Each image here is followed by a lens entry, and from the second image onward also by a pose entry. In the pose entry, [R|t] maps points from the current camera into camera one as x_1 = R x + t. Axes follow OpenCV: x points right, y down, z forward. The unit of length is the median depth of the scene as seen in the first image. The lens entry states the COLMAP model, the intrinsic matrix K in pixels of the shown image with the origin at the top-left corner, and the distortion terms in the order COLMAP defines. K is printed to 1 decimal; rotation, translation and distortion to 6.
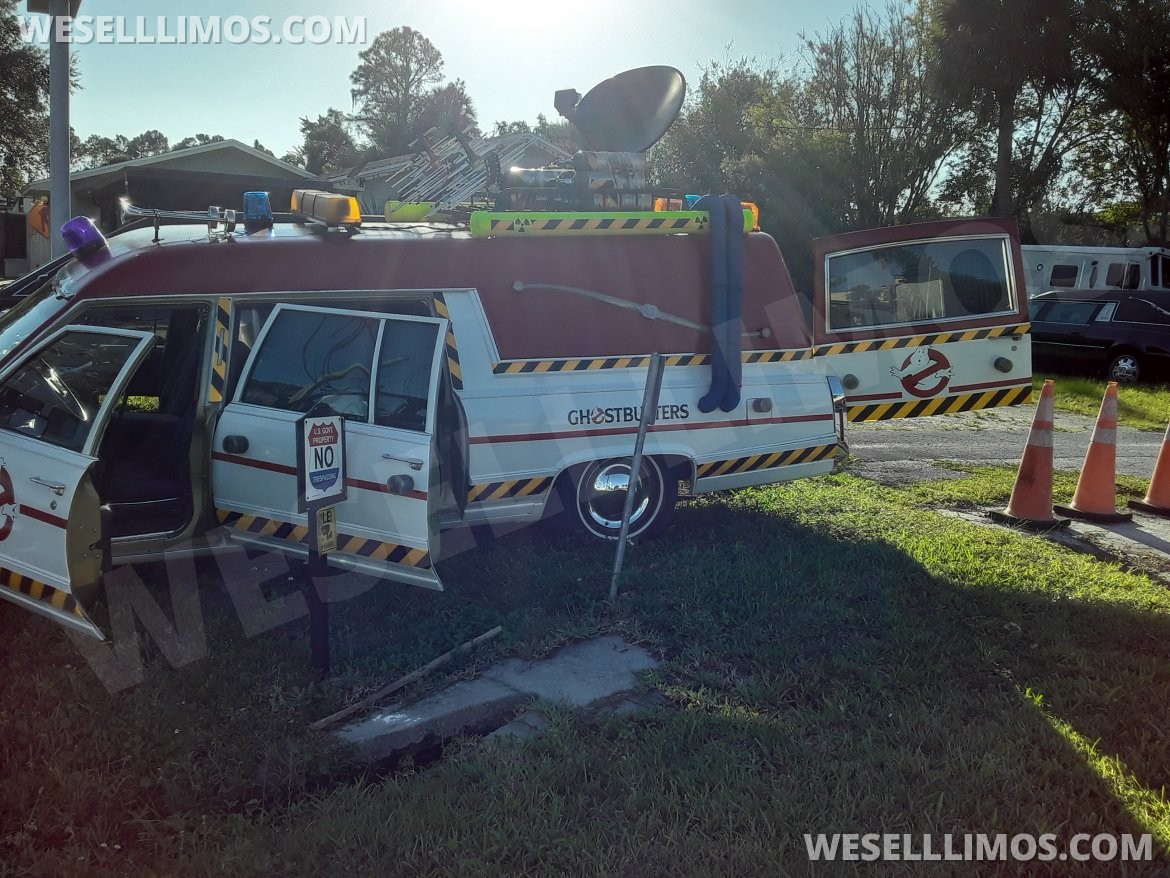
lens RADIAL K [[1095.4, 0, 583.4], [0, 1095.4, 473.9], [0, 0, 1]] dist [0.087471, -0.181605]
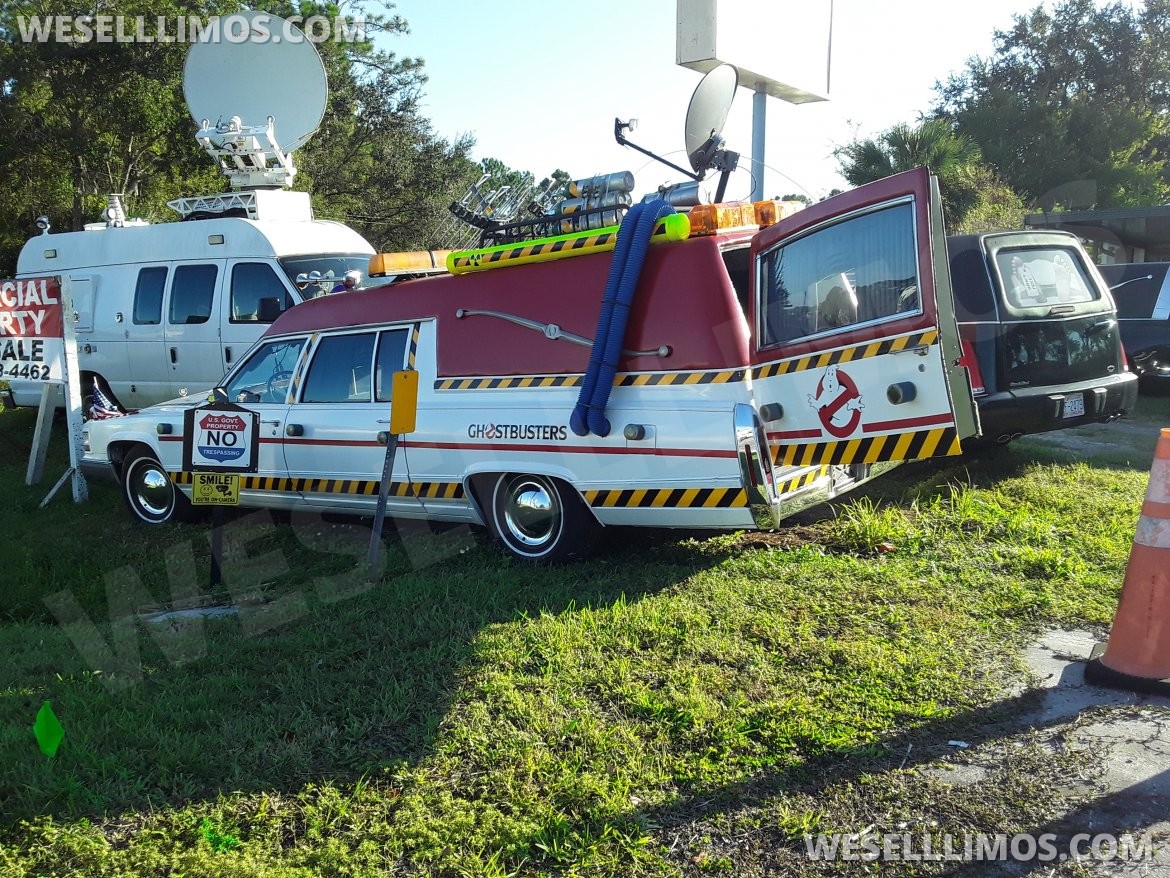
lens RADIAL K [[1097.1, 0, 585.0], [0, 1097.1, 439.0], [0, 0, 1]] dist [0.109985, -0.167454]
pose [[0.433031, 0.049330, -0.900028, 0.966354], [-0.120889, 0.992659, -0.003756, -0.050101], [0.893236, 0.110430, 0.435815, 0.593842]]
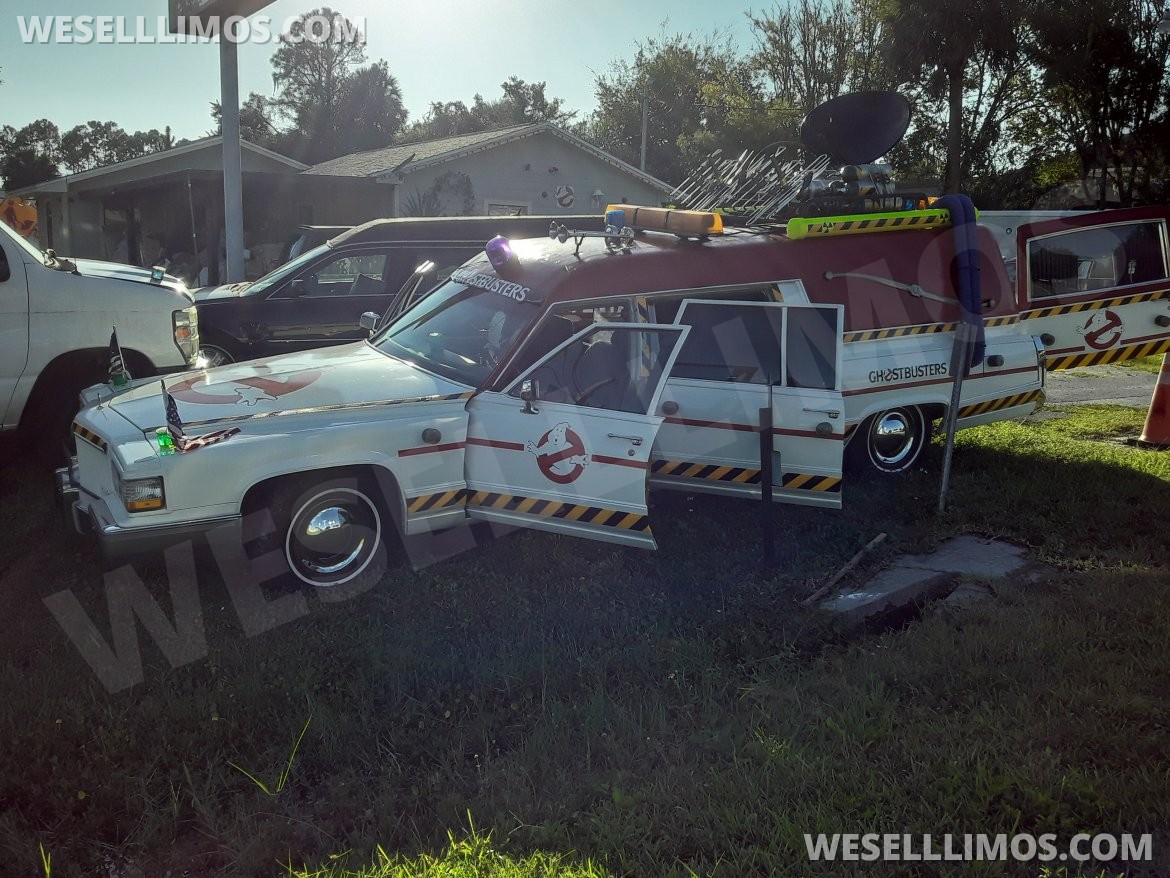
lens RADIAL K [[1095.4, 0, 583.4], [0, 1095.4, 473.9], [0, 0, 1]] dist [0.087471, -0.181605]
pose [[0.995581, -0.054611, 0.076388, -0.425520], [0.052875, 0.998299, 0.024569, 0.011636], [-0.077600, -0.020421, 0.996775, -0.242940]]
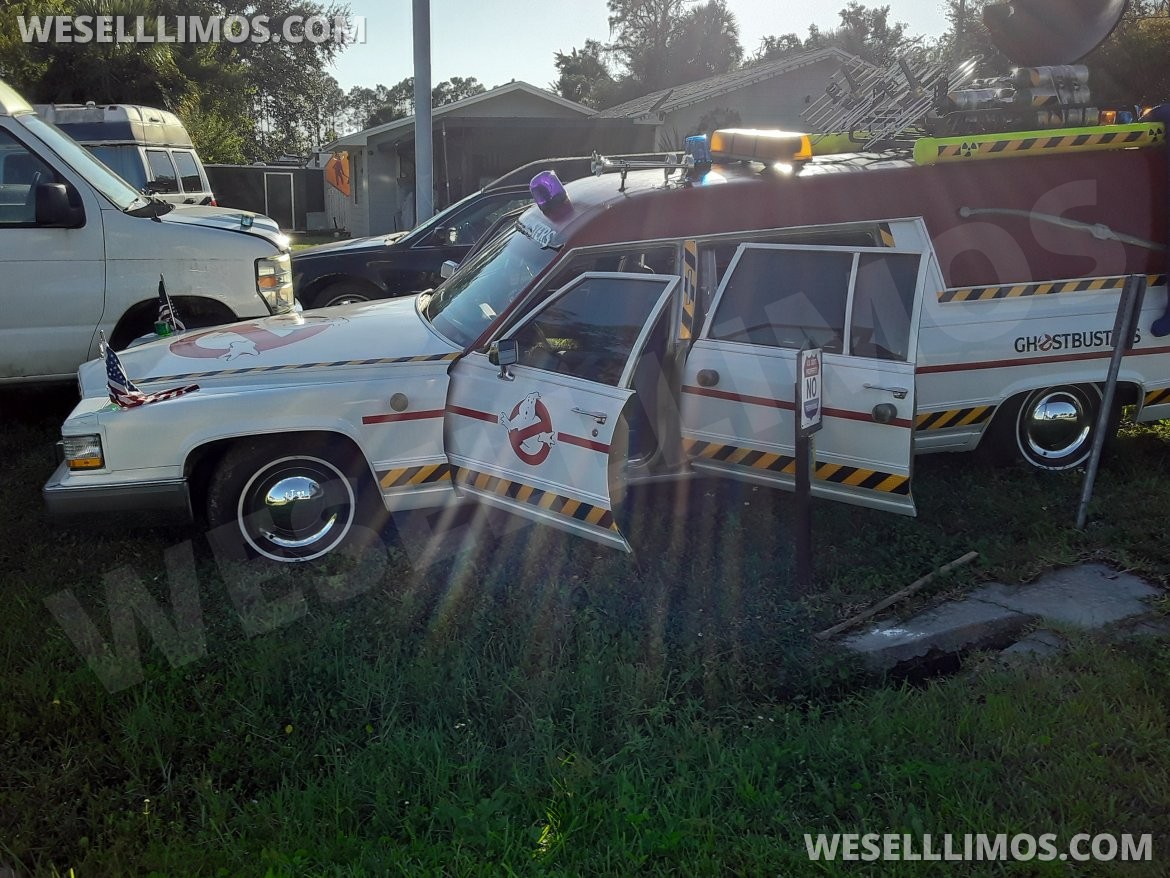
lens RADIAL K [[1122.0, 0, 557.3], [0, 1122.0, 492.1], [0, 0, 1]] dist [0.078629, -0.149864]
pose [[0.970453, 0.007206, -0.241182, -0.157004], [0.009697, 0.997582, 0.068823, 0.006011], [0.241094, -0.069128, 0.968037, -0.085487]]
